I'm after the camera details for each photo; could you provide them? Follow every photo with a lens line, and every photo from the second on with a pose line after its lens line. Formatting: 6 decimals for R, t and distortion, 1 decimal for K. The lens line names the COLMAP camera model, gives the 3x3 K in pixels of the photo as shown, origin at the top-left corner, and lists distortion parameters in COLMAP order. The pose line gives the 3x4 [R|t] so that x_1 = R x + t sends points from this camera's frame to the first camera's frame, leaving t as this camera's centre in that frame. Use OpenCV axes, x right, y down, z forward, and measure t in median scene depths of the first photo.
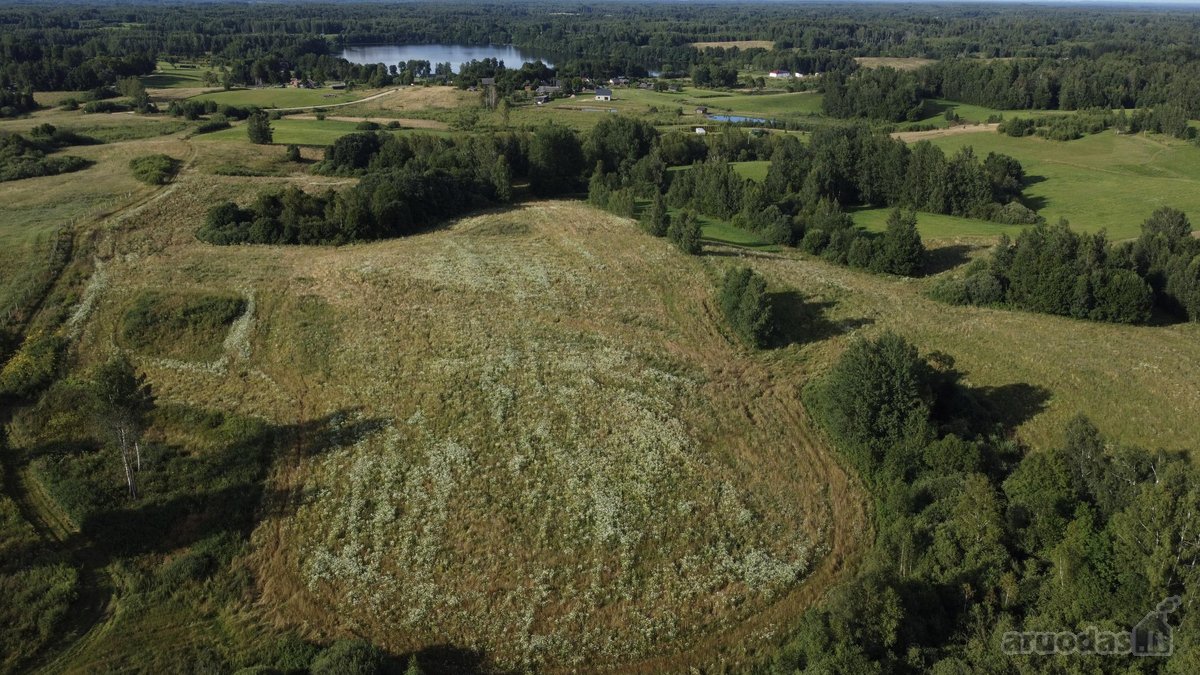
lens RADIAL K [[916.7, 0, 600.0], [0, 916.7, 337.5], [0, 0, 1]] dist [-0.000357, -0.000943]
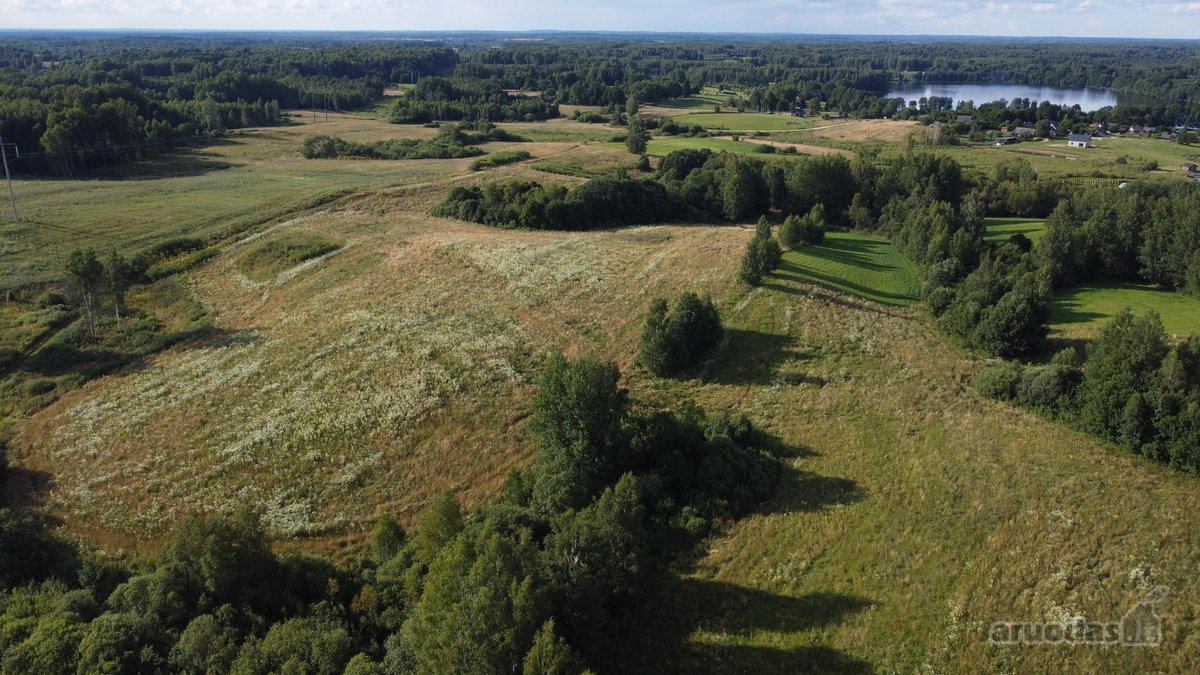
lens RADIAL K [[910.2, 0, 600.0], [0, 910.2, 337.5], [0, 0, 1]] dist [0.001918, -0.003710]
pose [[0.784740, 0.199177, -0.586951, 0.462584], [-0.221461, 0.974555, 0.034620, -0.031036], [0.578911, 0.102819, 0.808882, 0.146354]]
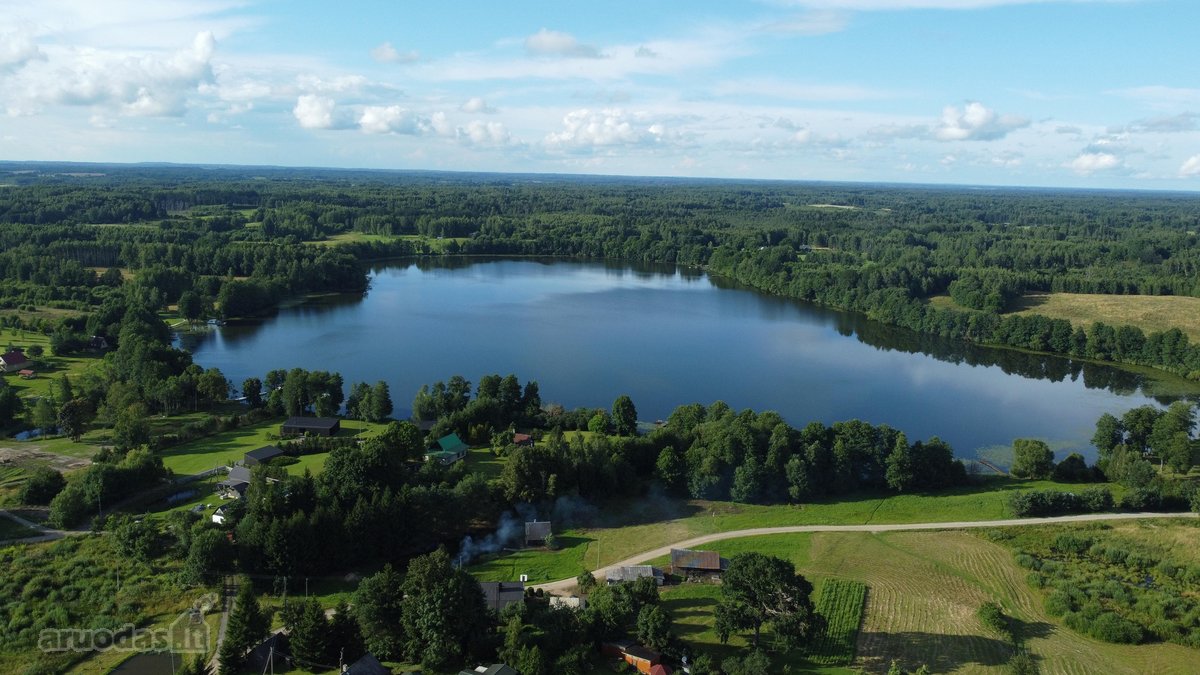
lens RADIAL K [[910.2, 0, 600.0], [0, 910.2, 337.5], [0, 0, 1]] dist [0.001918, -0.003710]
pose [[0.956059, 0.069147, -0.284903, 0.067806], [-0.120043, 0.978919, -0.165247, -0.928473], [0.267470, 0.192187, 0.944205, 2.339473]]
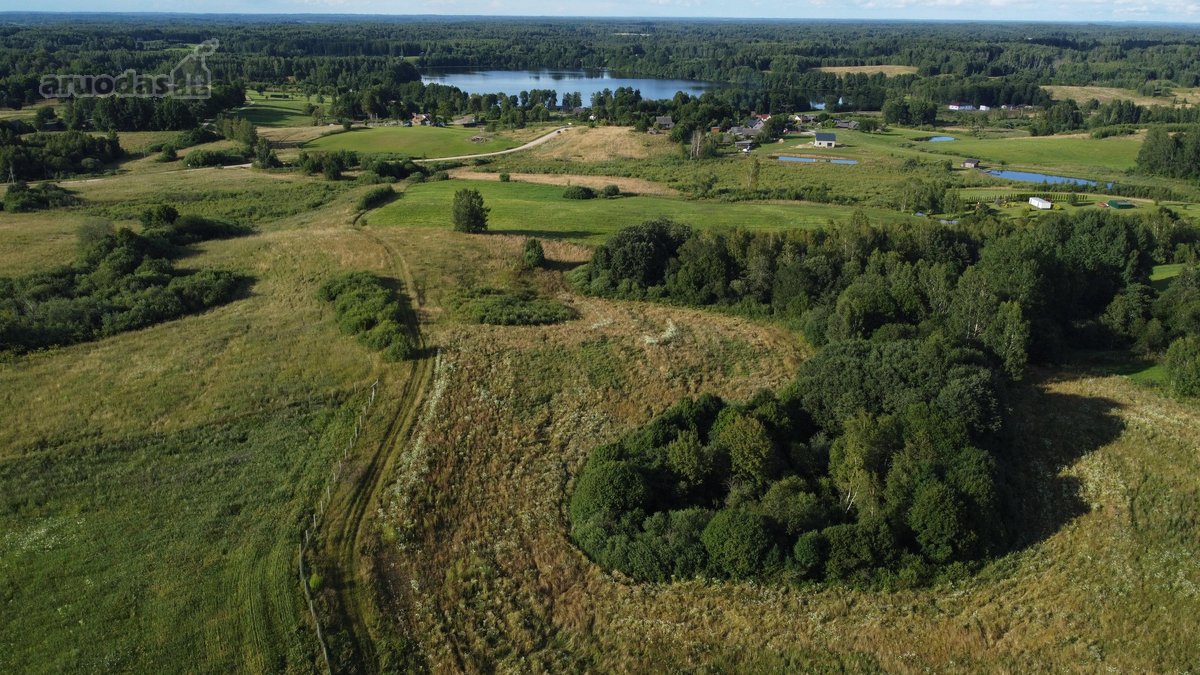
lens RADIAL K [[910.2, 0, 600.0], [0, 910.2, 337.5], [0, 0, 1]] dist [0.001918, -0.003710]
pose [[0.999357, 0.012508, -0.033606, -0.390700], [-0.013084, 0.999770, -0.016966, -0.192066], [0.033386, 0.017394, 0.999291, 0.519601]]
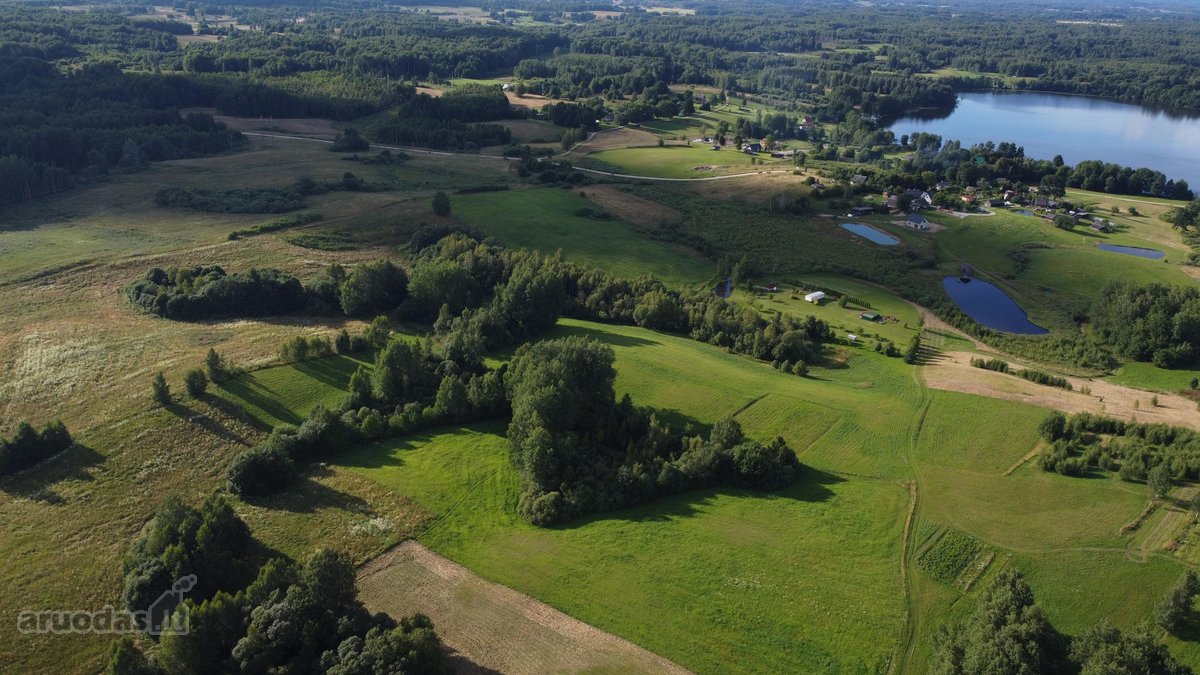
lens RADIAL K [[910.2, 0, 600.0], [0, 910.2, 337.5], [0, 0, 1]] dist [0.001918, -0.003710]
pose [[0.616175, 0.307603, -0.725057, 1.169890], [-0.303110, 0.942291, 0.142171, -0.464672], [0.726947, 0.132170, 0.673854, 0.502368]]
